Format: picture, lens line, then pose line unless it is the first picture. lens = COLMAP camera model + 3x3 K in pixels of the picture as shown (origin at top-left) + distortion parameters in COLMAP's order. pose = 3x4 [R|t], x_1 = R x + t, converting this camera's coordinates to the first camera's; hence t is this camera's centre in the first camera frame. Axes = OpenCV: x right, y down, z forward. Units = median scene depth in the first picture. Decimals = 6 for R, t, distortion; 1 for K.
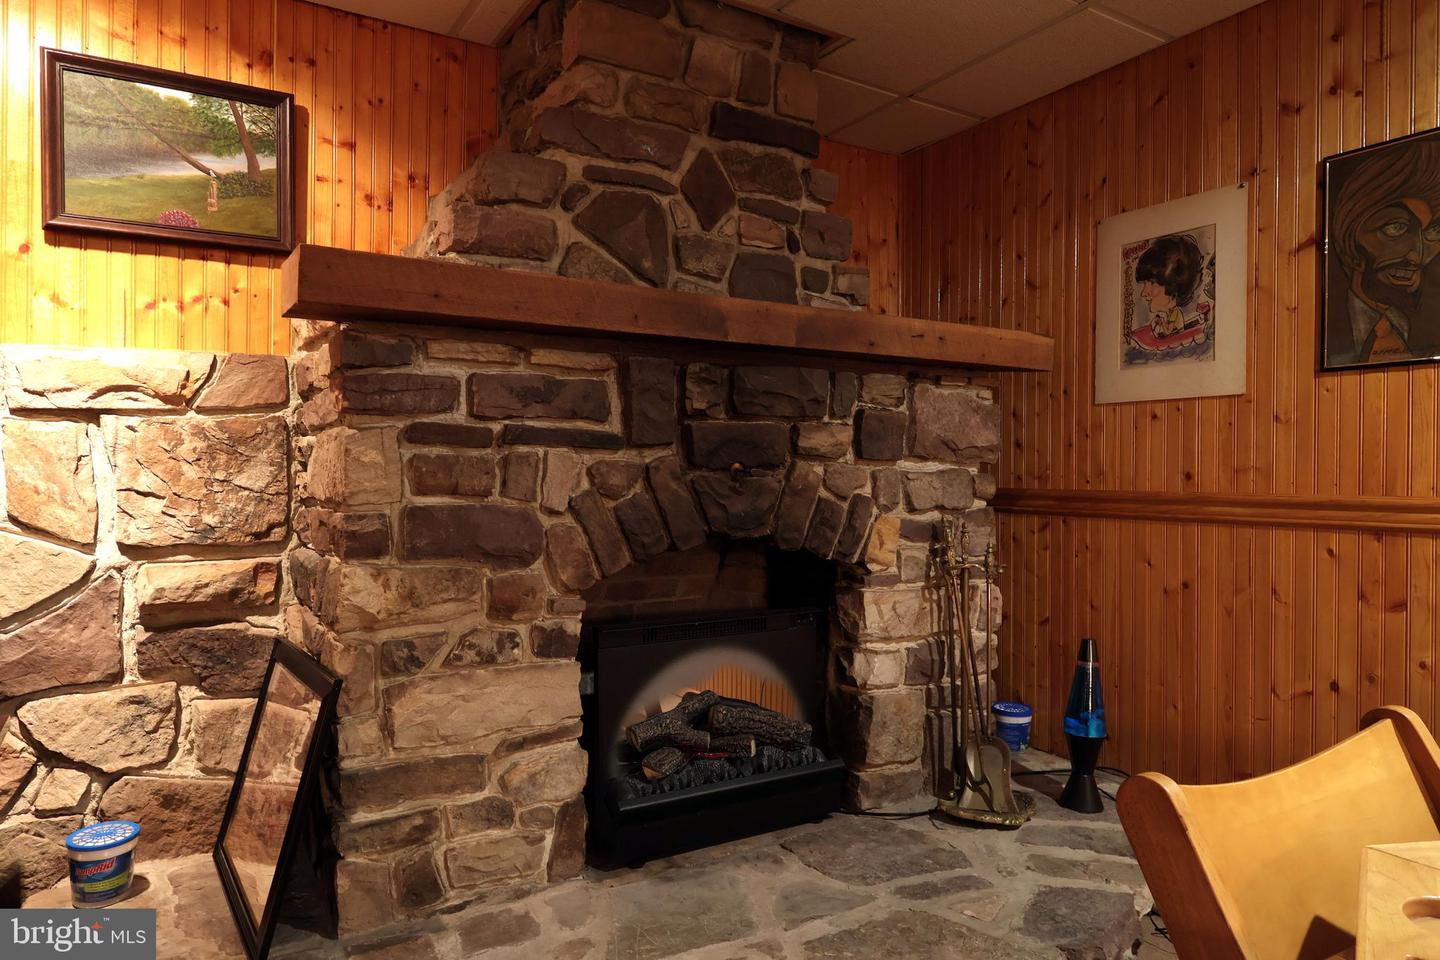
lens RADIAL K [[915.8, 0, 729.3], [0, 915.8, 479.1], [0, 0, 1]] dist [0.002696, 0.000103]
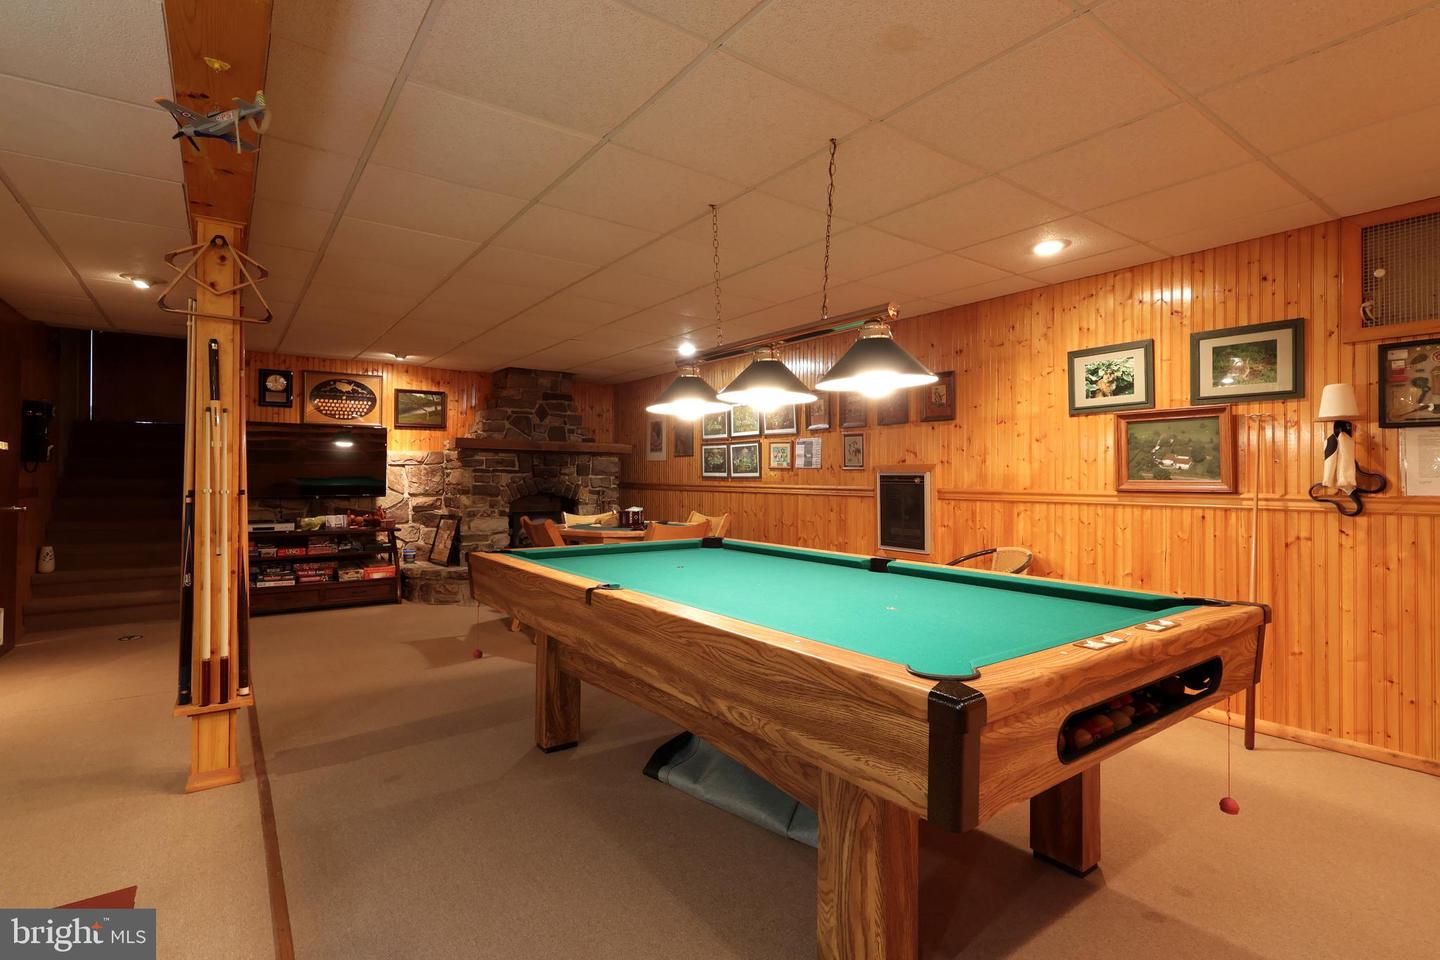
lens RADIAL K [[673.8, 0, 721.6], [0, 673.8, 469.2], [0, 0, 1]] dist [-0.007634, 0.000966]
pose [[0.997229, 0.003401, 0.074319, 0.630196], [-0.001984, 0.999815, -0.019130, 0.010209], [-0.074370, 0.018929, 0.997051, -2.390218]]
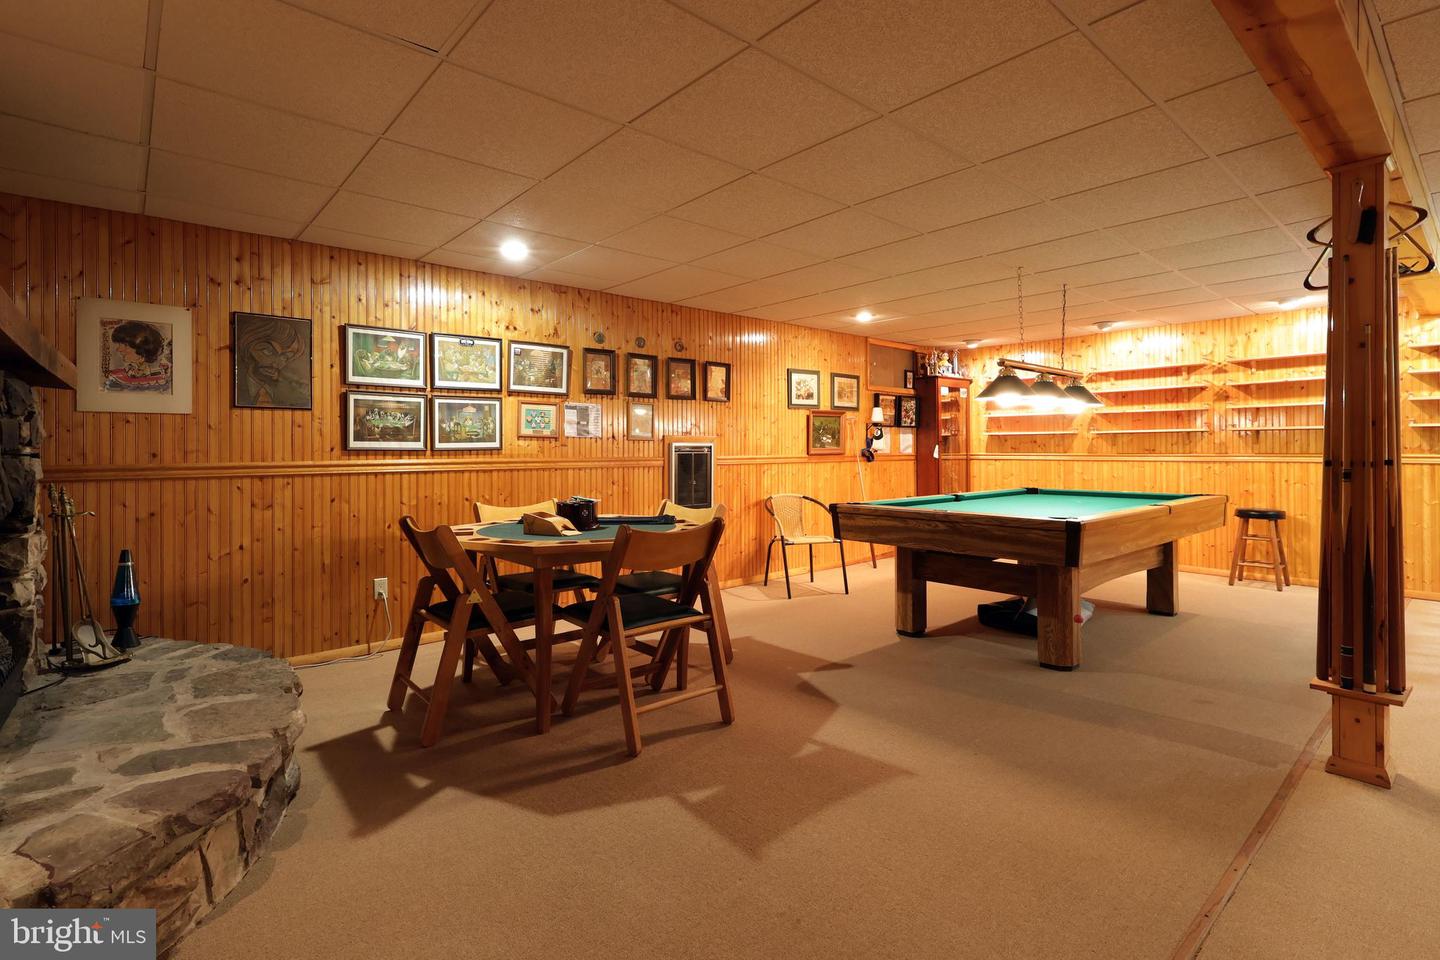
lens RADIAL K [[673.8, 0, 704.1], [0, 673.8, 446.8], [0, 0, 1]] dist [-0.007634, 0.000966]
pose [[-0.138697, -0.001207, 0.990334, -1.125439], [0.009662, 0.999950, 0.002572, -0.014434], [-0.990288, 0.009925, -0.138679, 0.097995]]
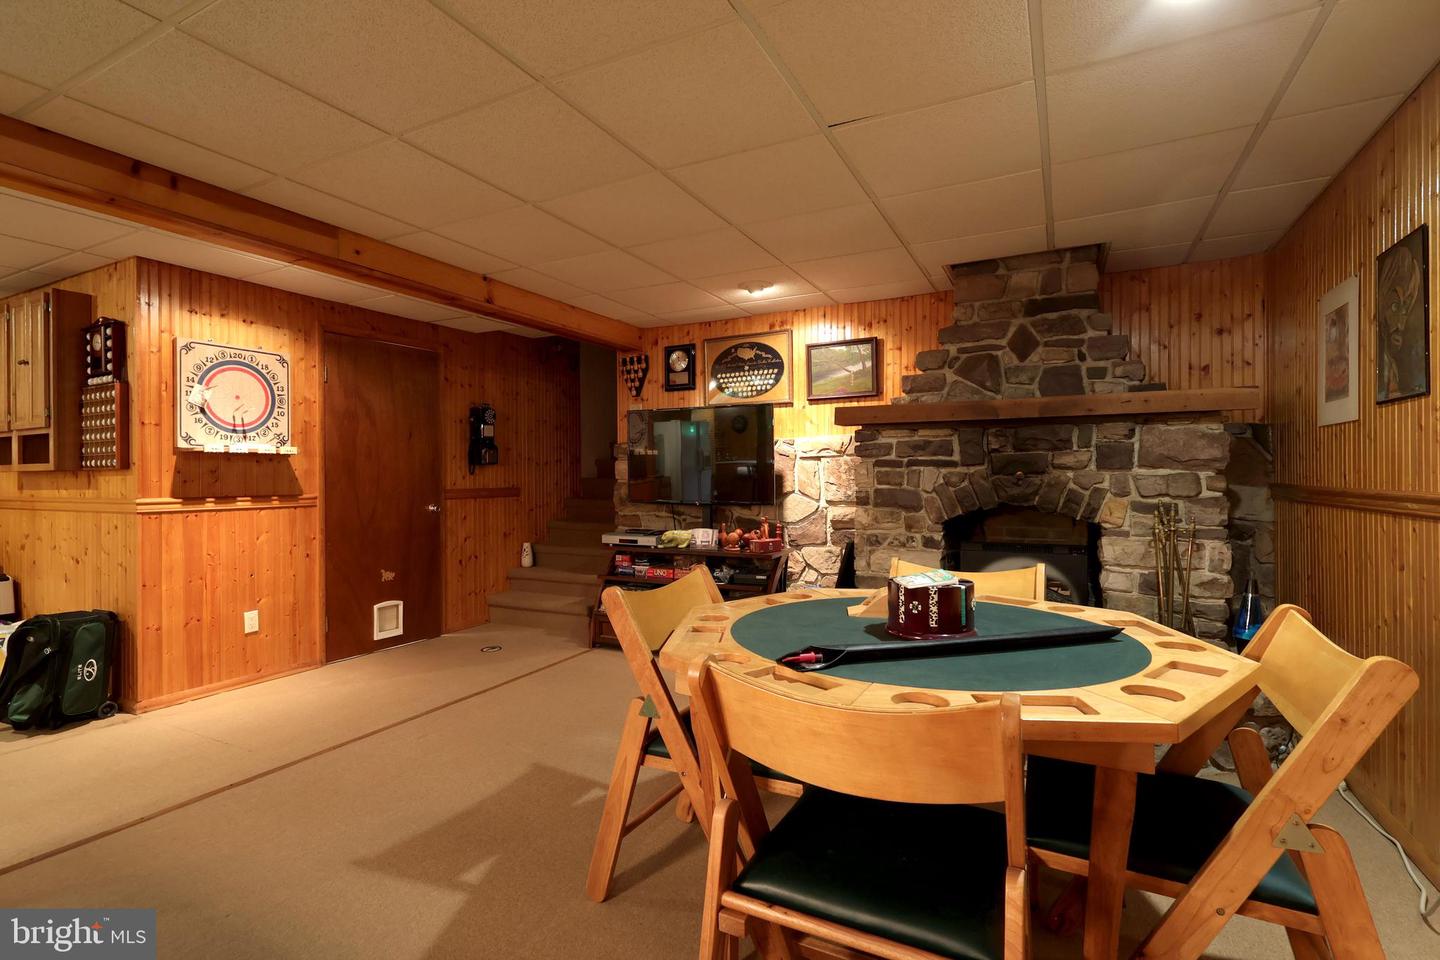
lens RADIAL K [[673.8, 0, 712.7], [0, 673.8, 475.1], [0, 0, 1]] dist [-0.007634, 0.000966]
pose [[0.507048, -0.002600, -0.861914, 1.025590], [0.004266, 0.999991, -0.000507, -0.011771], [0.861907, -0.003420, 0.507055, -0.442329]]
